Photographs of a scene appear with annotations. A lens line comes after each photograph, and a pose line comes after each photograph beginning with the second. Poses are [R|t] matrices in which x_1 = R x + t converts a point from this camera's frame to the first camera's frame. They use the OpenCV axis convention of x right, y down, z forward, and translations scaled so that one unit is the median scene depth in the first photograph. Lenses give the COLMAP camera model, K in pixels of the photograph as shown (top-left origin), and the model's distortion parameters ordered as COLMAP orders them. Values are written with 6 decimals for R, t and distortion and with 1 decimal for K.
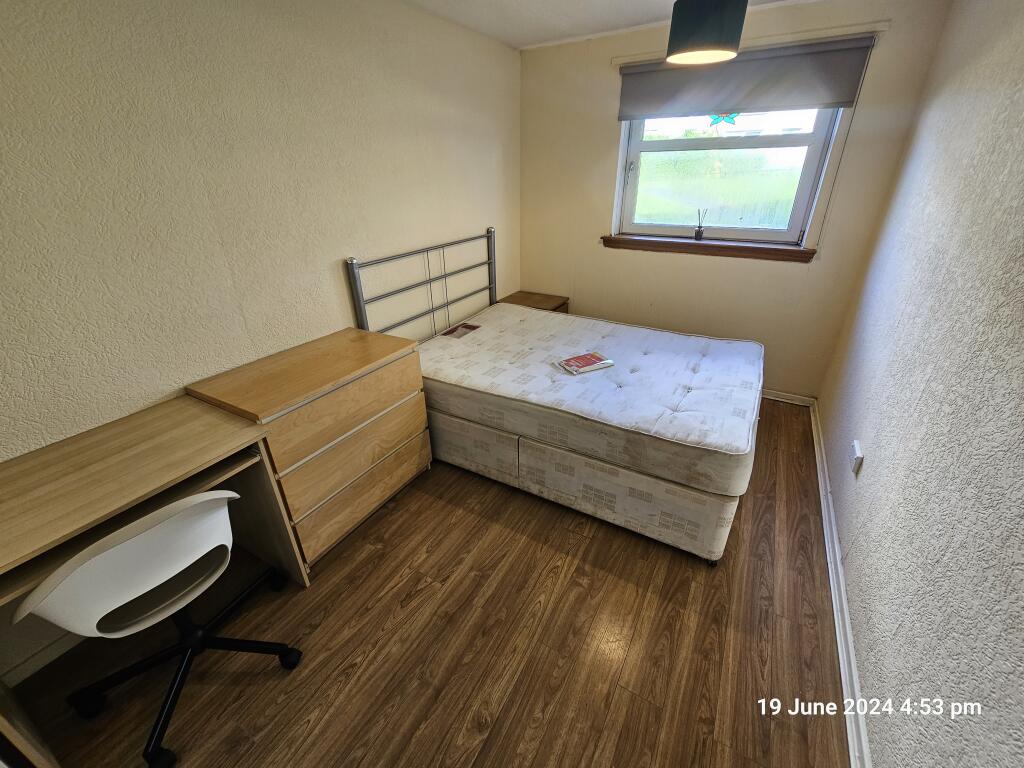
lens RADIAL K [[420.7, 0, 512.3], [0, 420.7, 380.5], [0, 0, 1]] dist [0.002021, -0.000106]
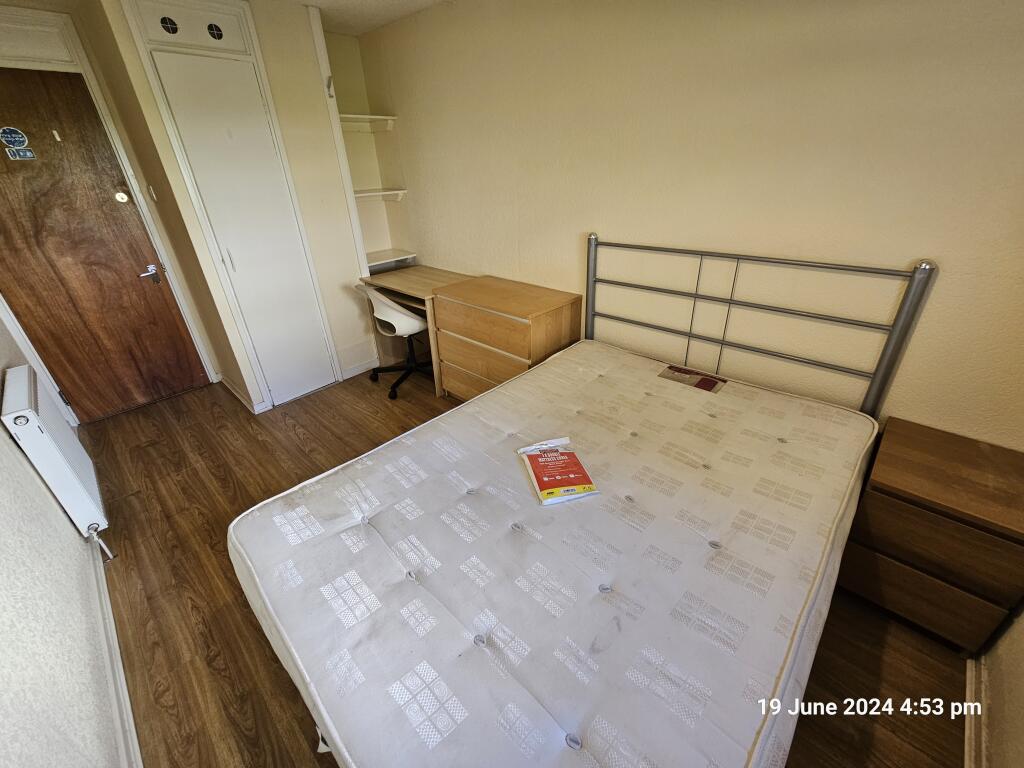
lens RADIAL K [[420.7, 0, 512.3], [0, 420.7, 380.5], [0, 0, 1]] dist [0.002021, -0.000106]
pose [[-0.235804, 0.467613, -0.851901, 0.548949], [-0.397874, 0.753327, 0.523636, -0.368147], [0.886619, 0.462425, 0.008414, 0.750180]]
